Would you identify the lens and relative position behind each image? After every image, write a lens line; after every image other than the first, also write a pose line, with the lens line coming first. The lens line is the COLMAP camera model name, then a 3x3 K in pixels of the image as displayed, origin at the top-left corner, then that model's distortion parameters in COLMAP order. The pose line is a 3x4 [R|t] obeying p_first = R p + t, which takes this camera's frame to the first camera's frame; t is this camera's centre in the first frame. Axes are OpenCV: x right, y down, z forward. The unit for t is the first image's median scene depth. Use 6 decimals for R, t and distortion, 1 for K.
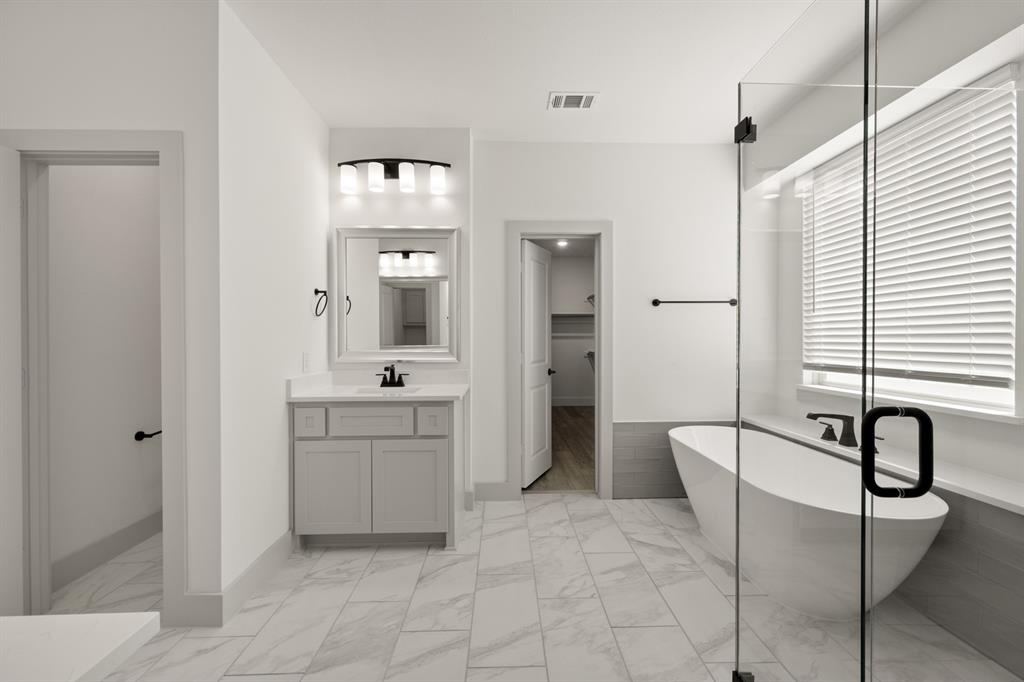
lens RADIAL K [[405.1, 0, 513.1], [0, 405.1, 339.3], [0, 0, 1]] dist [0.001609, 0.000359]
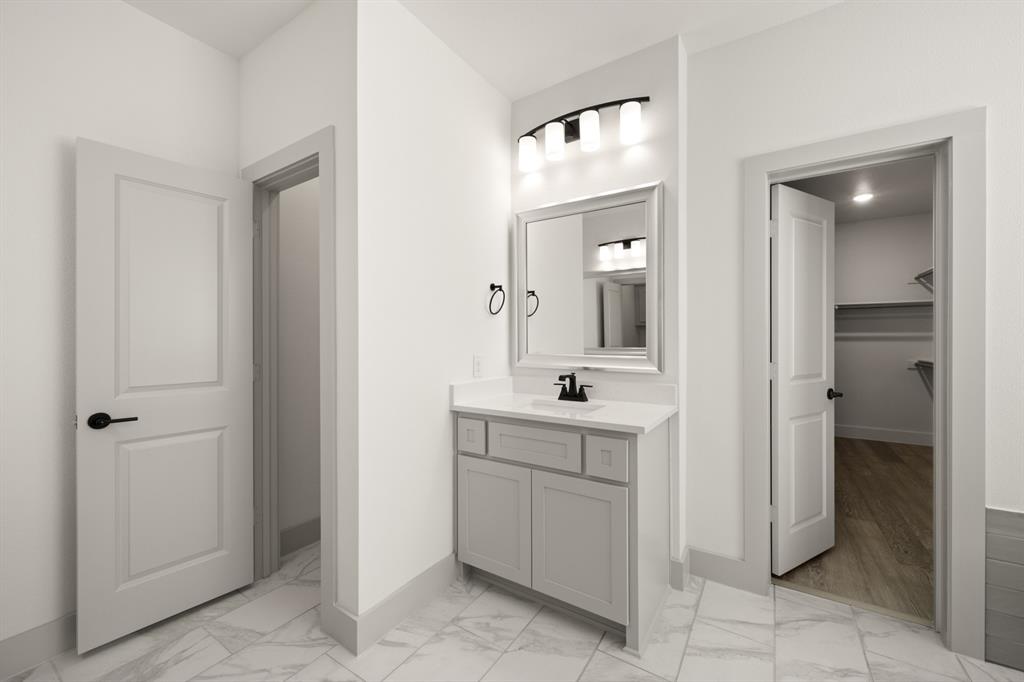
lens RADIAL K [[405.1, 0, 513.1], [0, 405.1, 339.3], [0, 0, 1]] dist [0.001609, 0.000359]
pose [[0.824234, 0.001546, -0.566247, 0.053073], [-0.003060, 0.999994, -0.001724, -0.001249], [0.566241, 0.003154, 0.824234, 0.273851]]
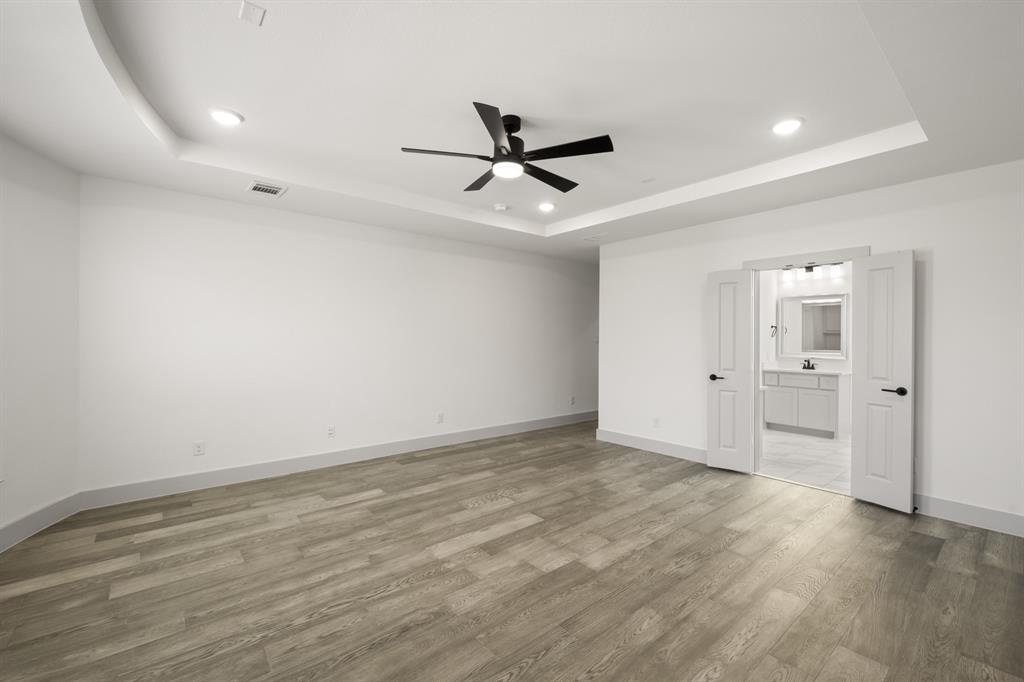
lens RADIAL K [[431.7, 0, 514.0], [0, 431.7, 338.9], [0, 0, 1]] dist [0.001510, 0.000137]
pose [[0.619574, 0.011203, -0.784858, 0.524049], [-0.011813, 0.999918, 0.004947, -0.037927], [0.784849, 0.006206, 0.619656, -1.628799]]
